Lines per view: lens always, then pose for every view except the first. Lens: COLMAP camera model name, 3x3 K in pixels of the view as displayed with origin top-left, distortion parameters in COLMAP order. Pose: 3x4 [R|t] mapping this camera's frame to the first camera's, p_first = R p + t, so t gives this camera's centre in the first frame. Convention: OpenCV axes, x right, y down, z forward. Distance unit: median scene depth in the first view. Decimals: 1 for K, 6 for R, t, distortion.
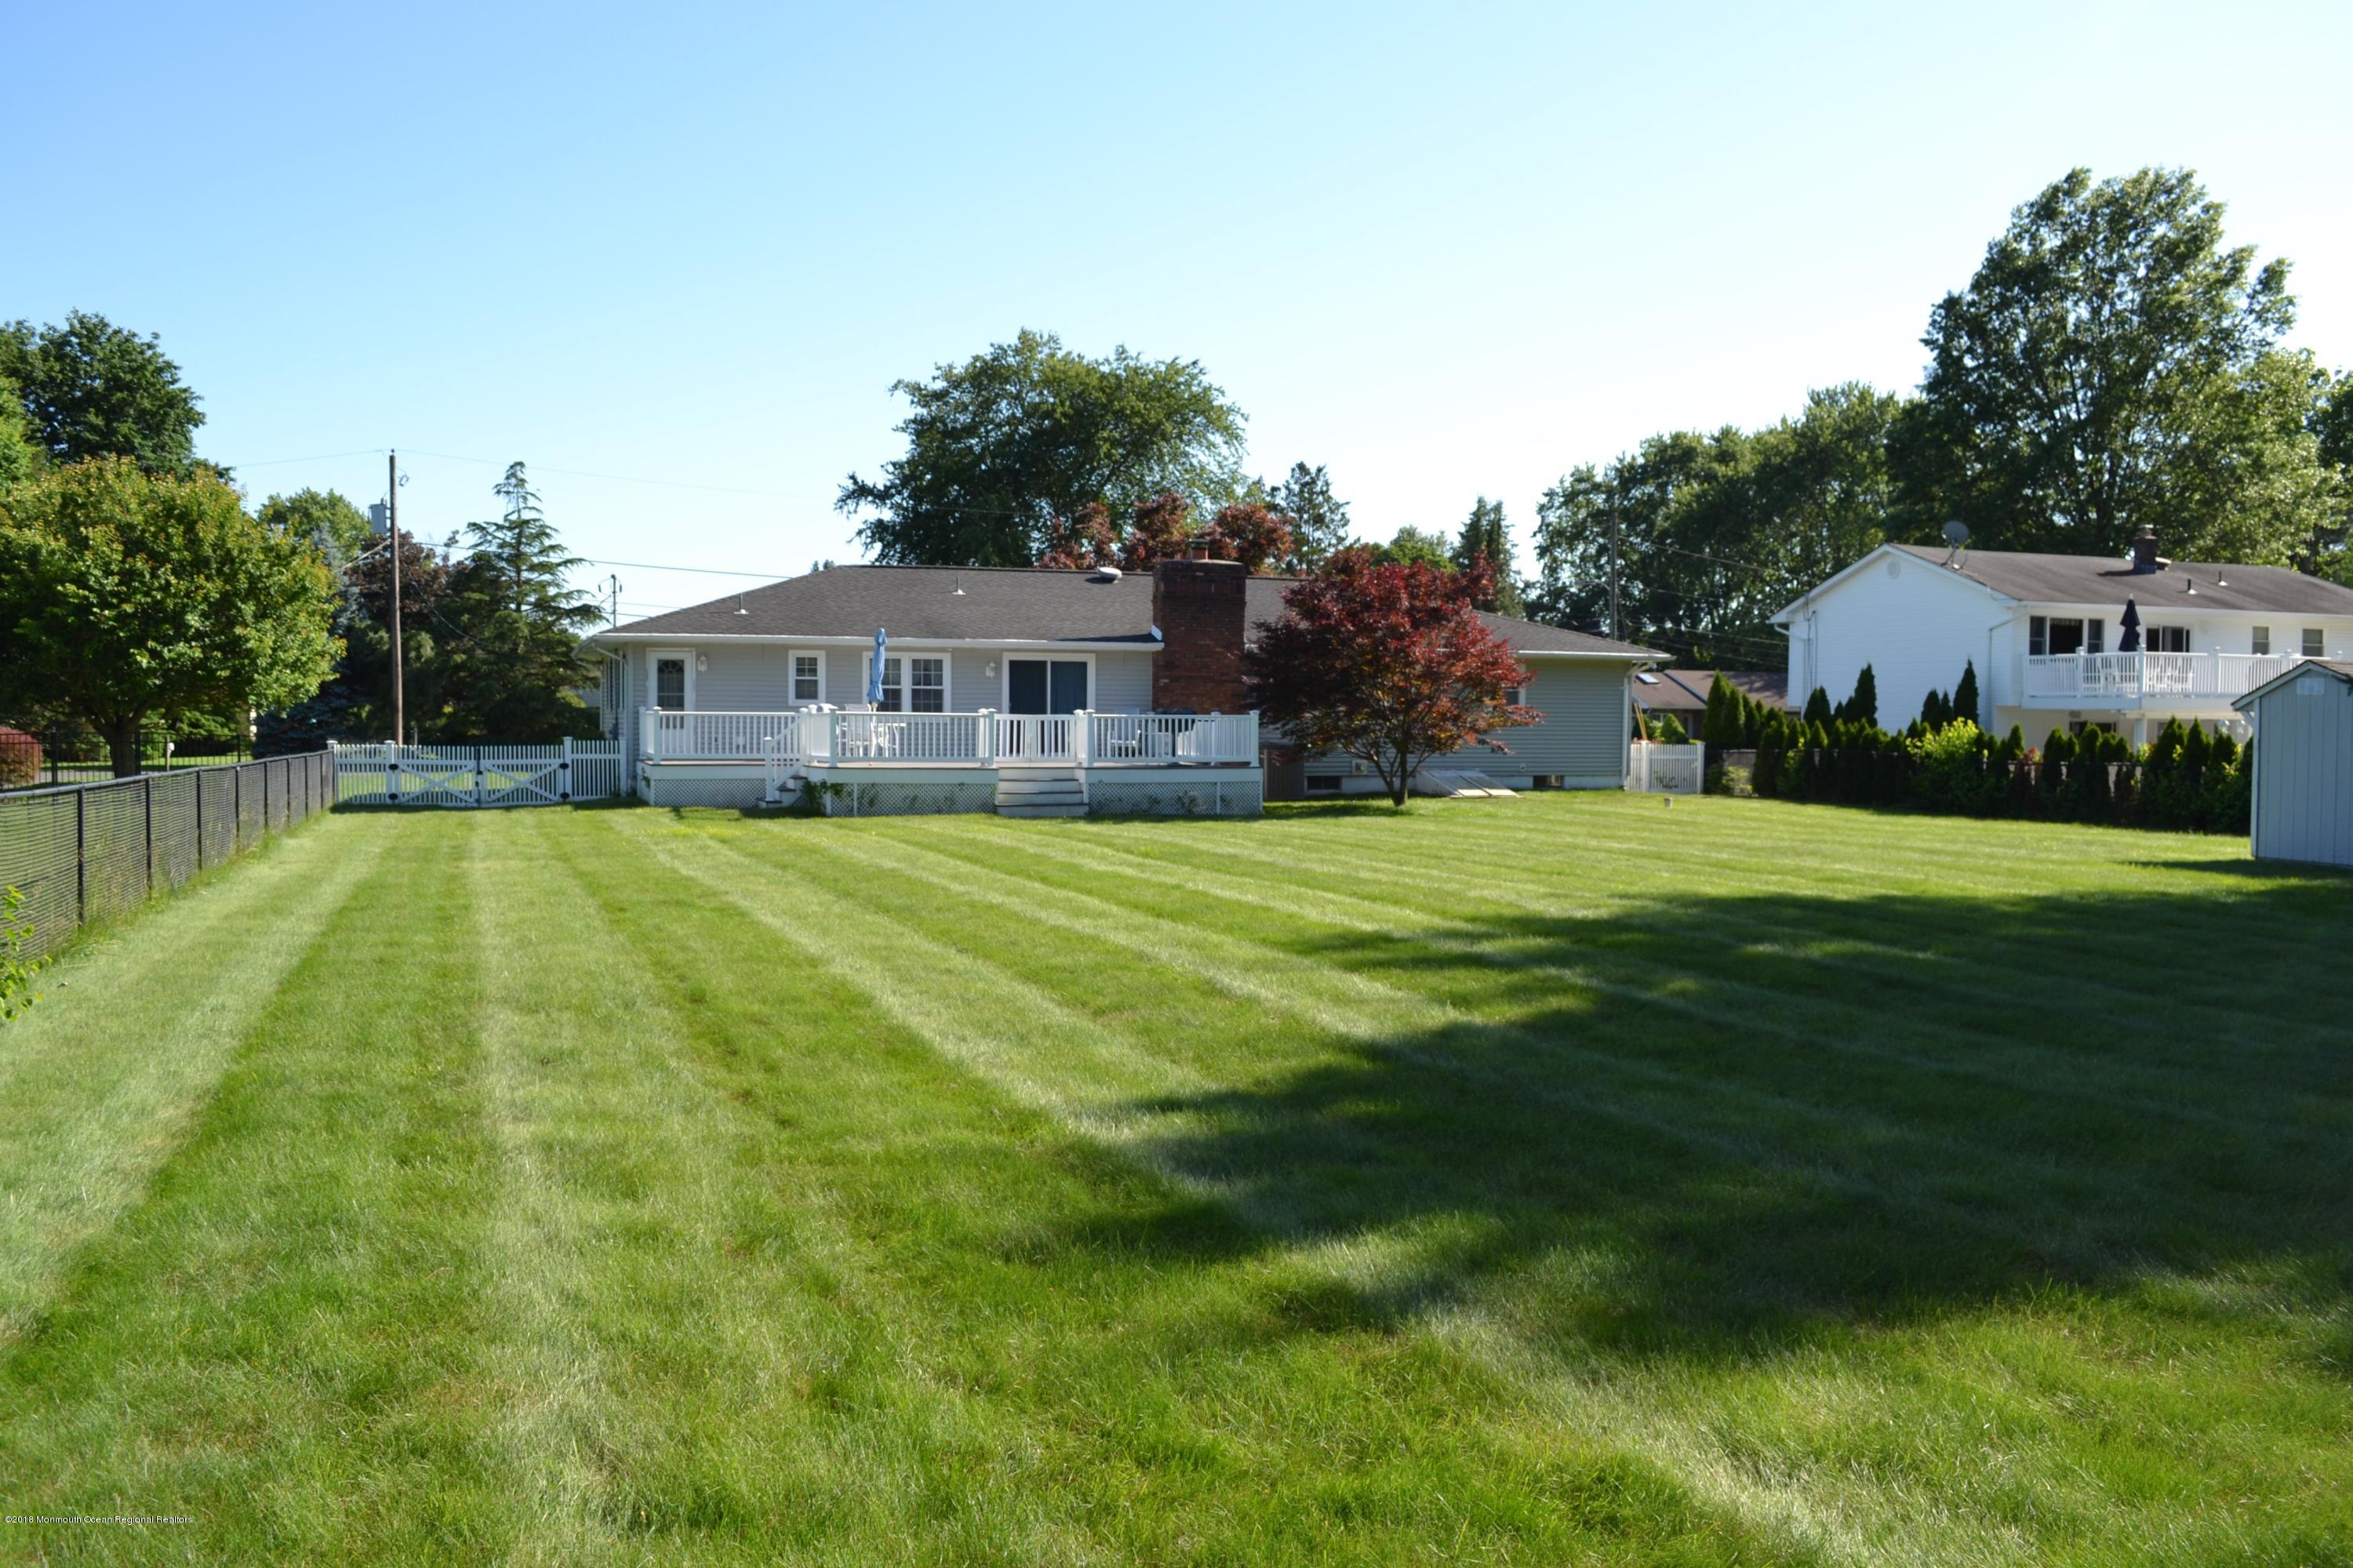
lens RADIAL K [[2132.8, 0, 1177.2], [0, 2132.8, 795.2], [0, 0, 1]] dist [-0.011279, -0.103914]
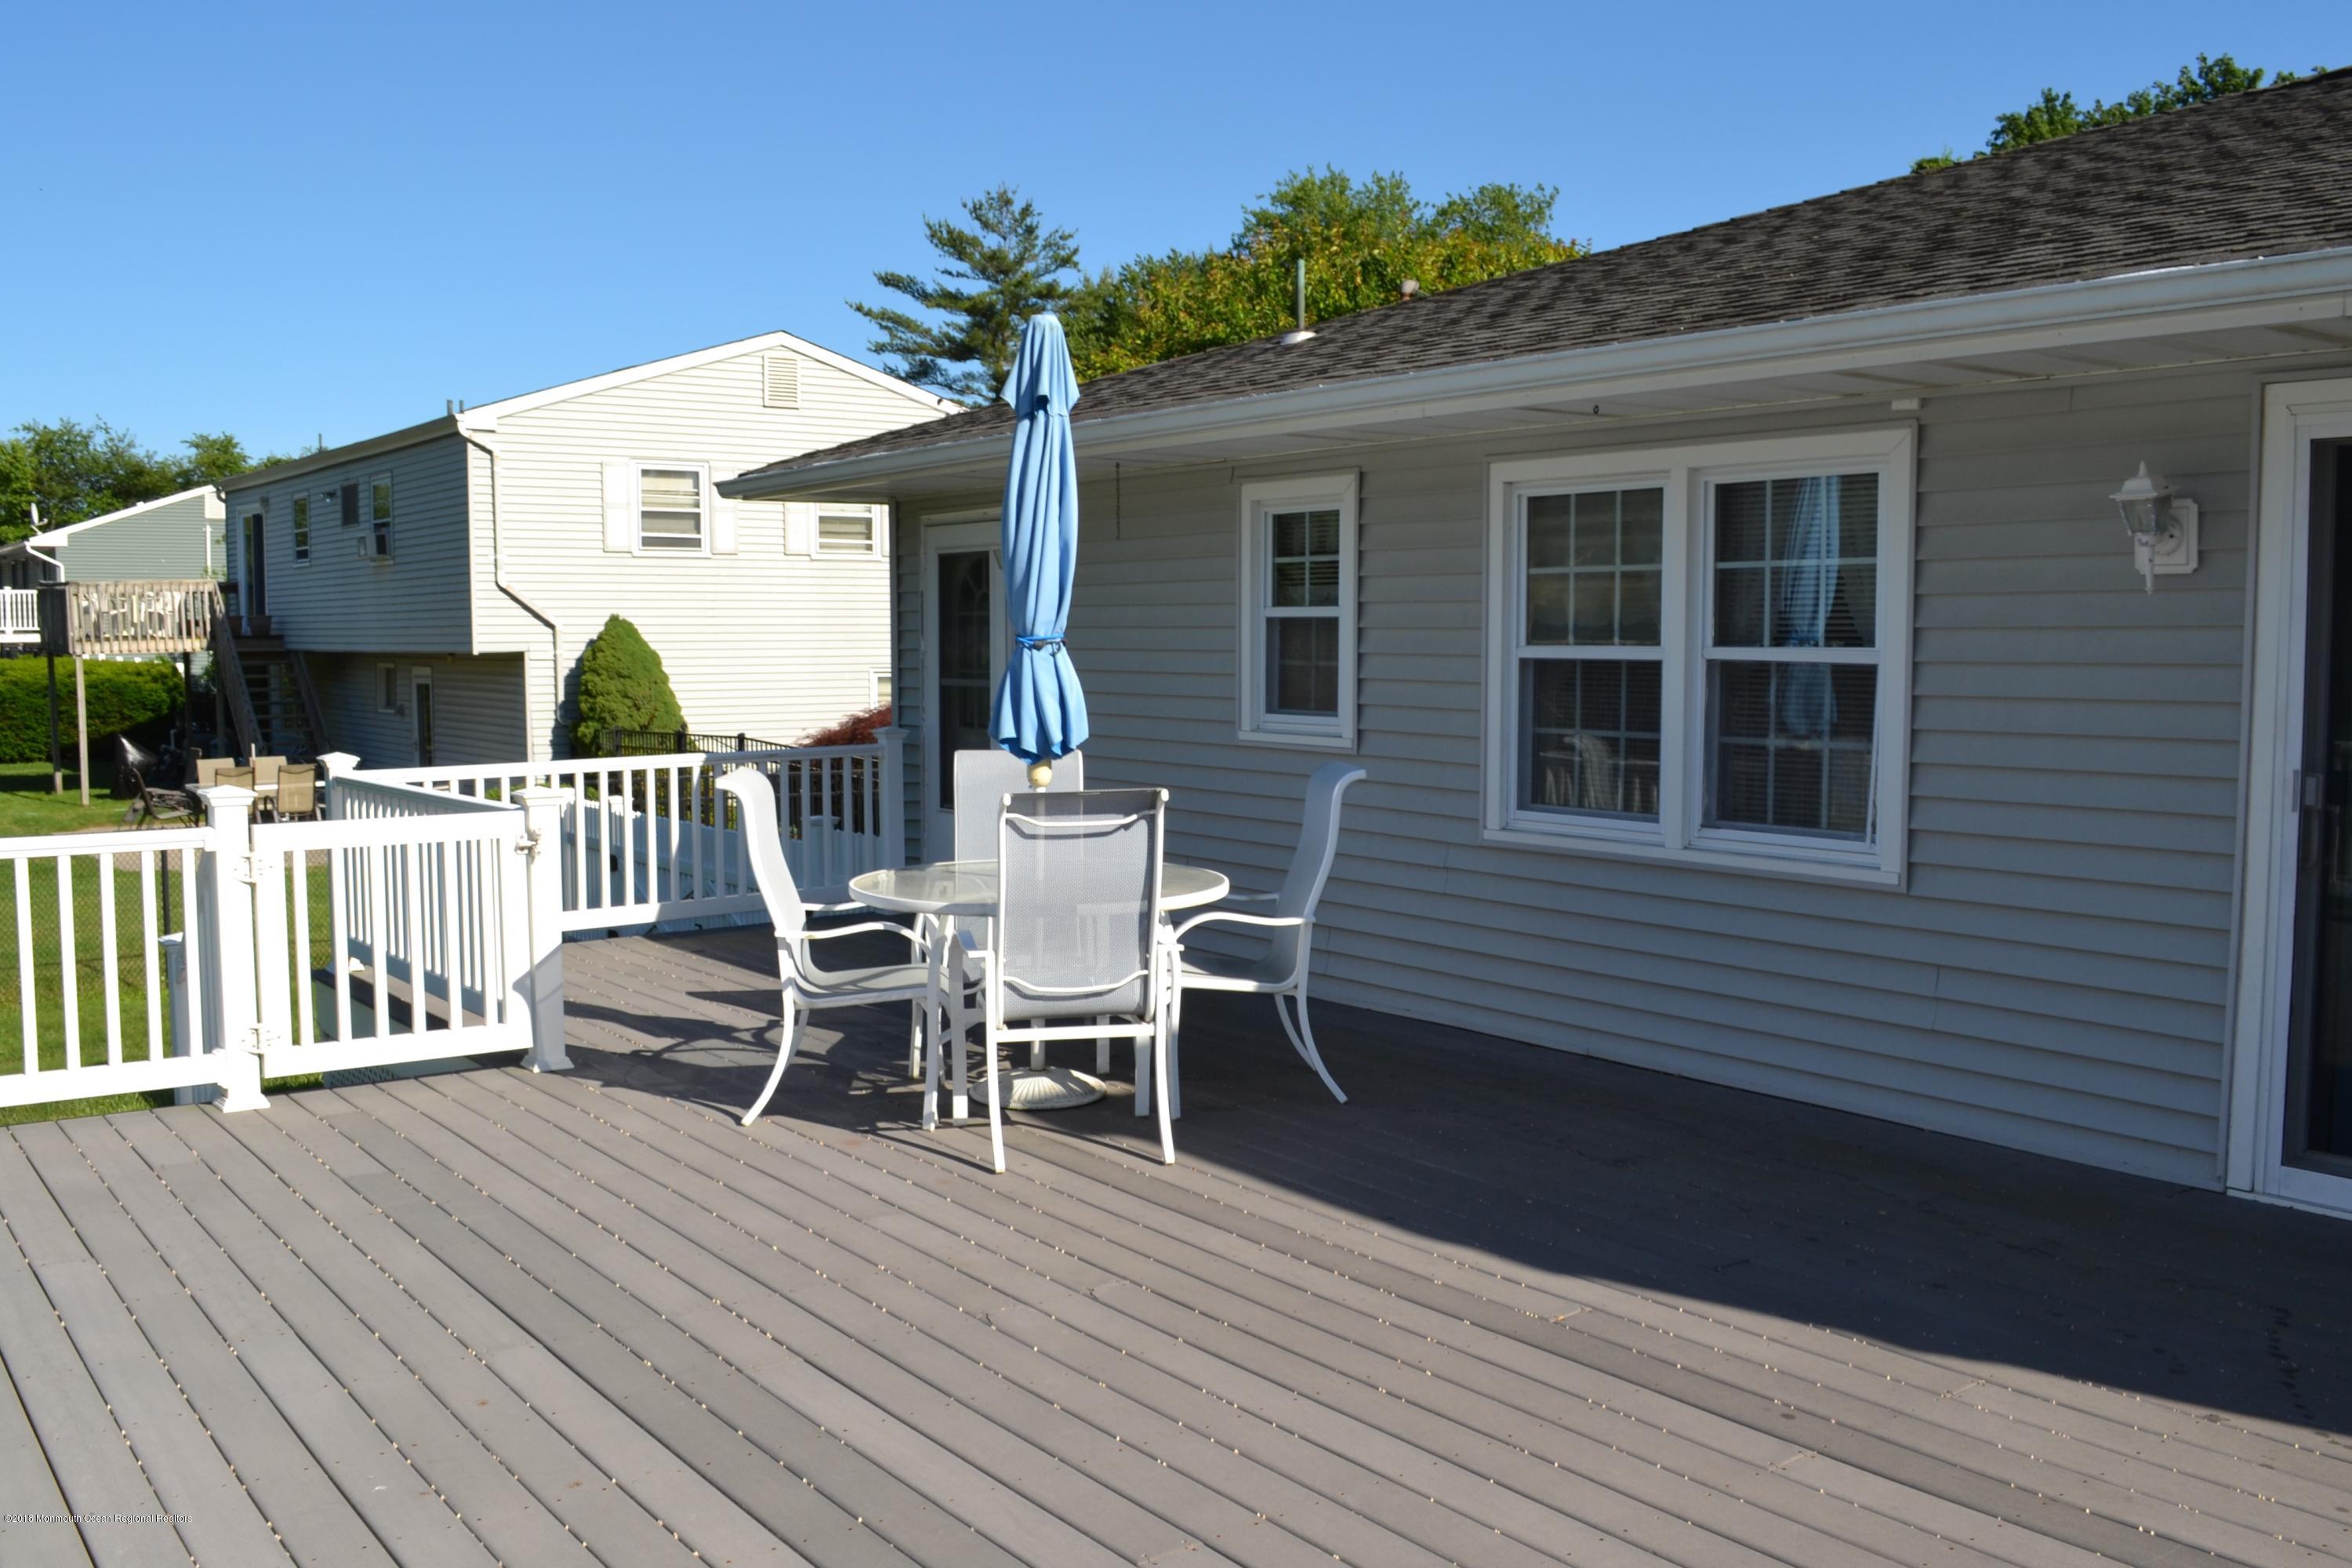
lens RADIAL K [[2131.8, 0, 1176.7], [0, 2131.8, 795.2], [0, 0, 1]] dist [-0.011279, -0.103914]
pose [[0.245515, 0.067072, -0.967070, 0.024864], [-0.033042, 0.997603, 0.060801, -0.047834], [0.968829, 0.017026, 0.247143, 0.905929]]
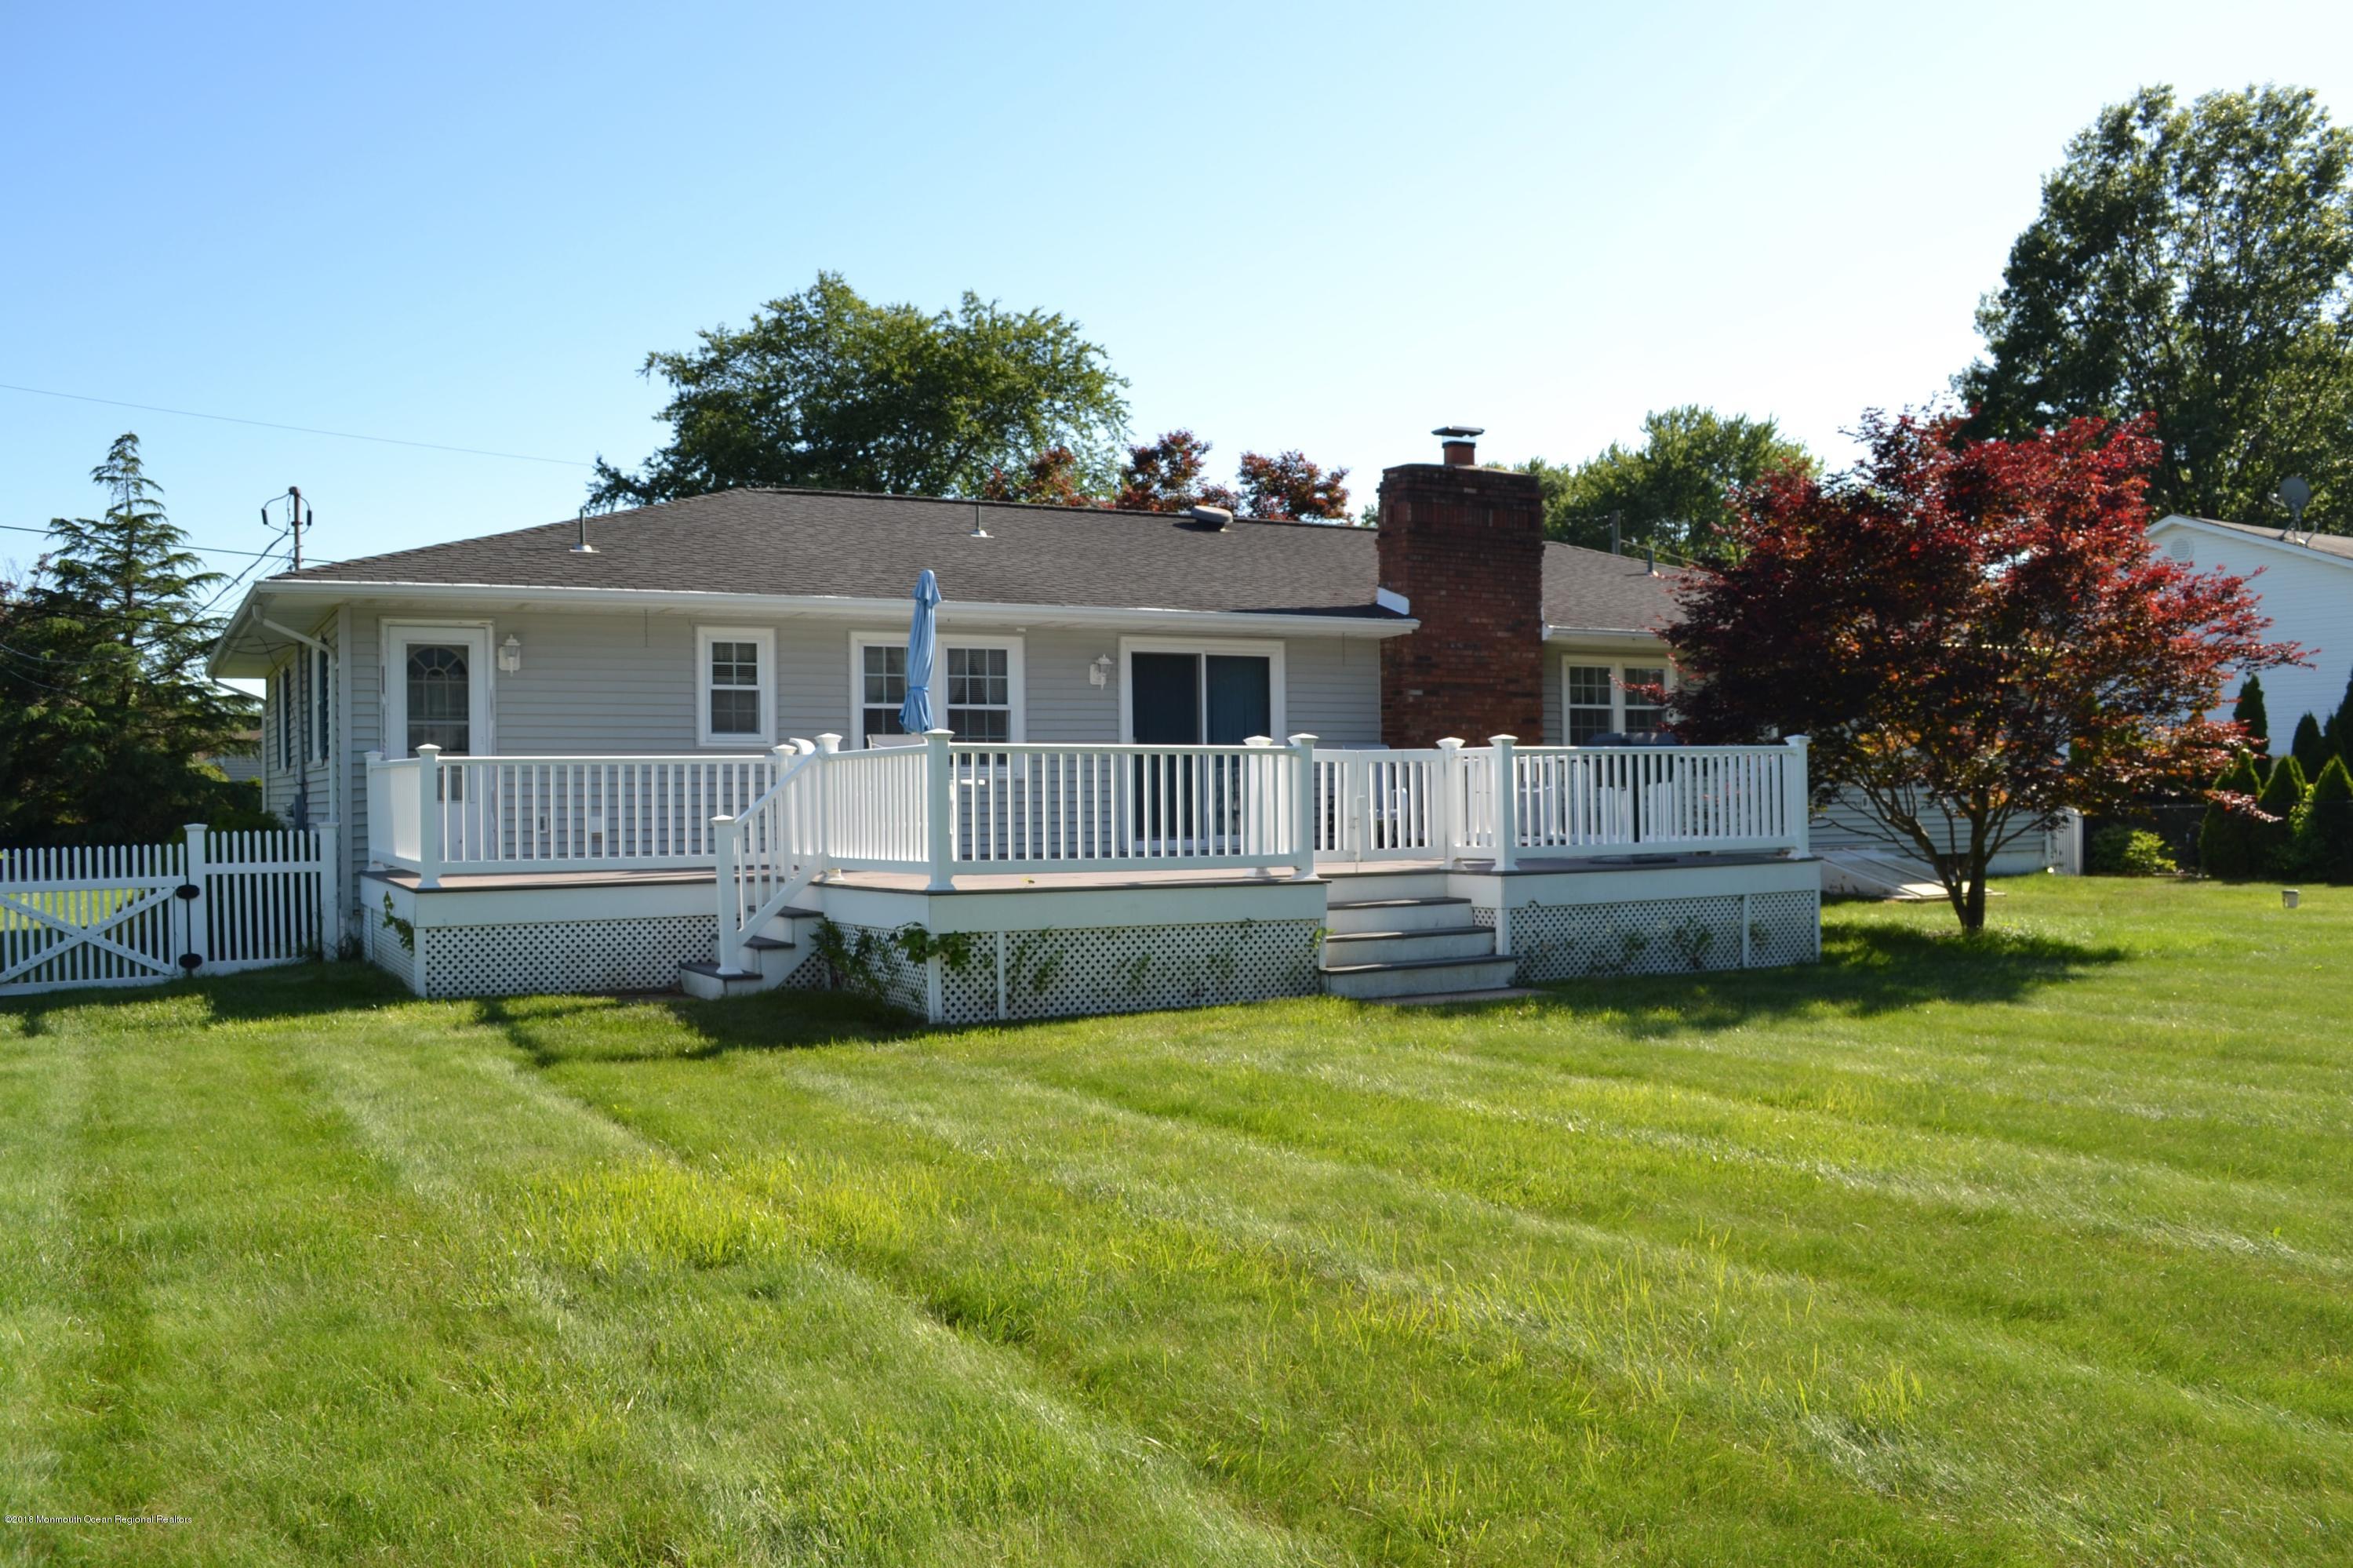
lens RADIAL K [[2132.8, 0, 1177.2], [0, 2132.8, 795.2], [0, 0, 1]] dist [-0.011279, -0.103914]
pose [[0.988407, -0.018469, 0.150702, -0.144091], [0.023635, 0.999190, -0.032563, -0.013628], [-0.149979, 0.035748, 0.988043, 0.509996]]
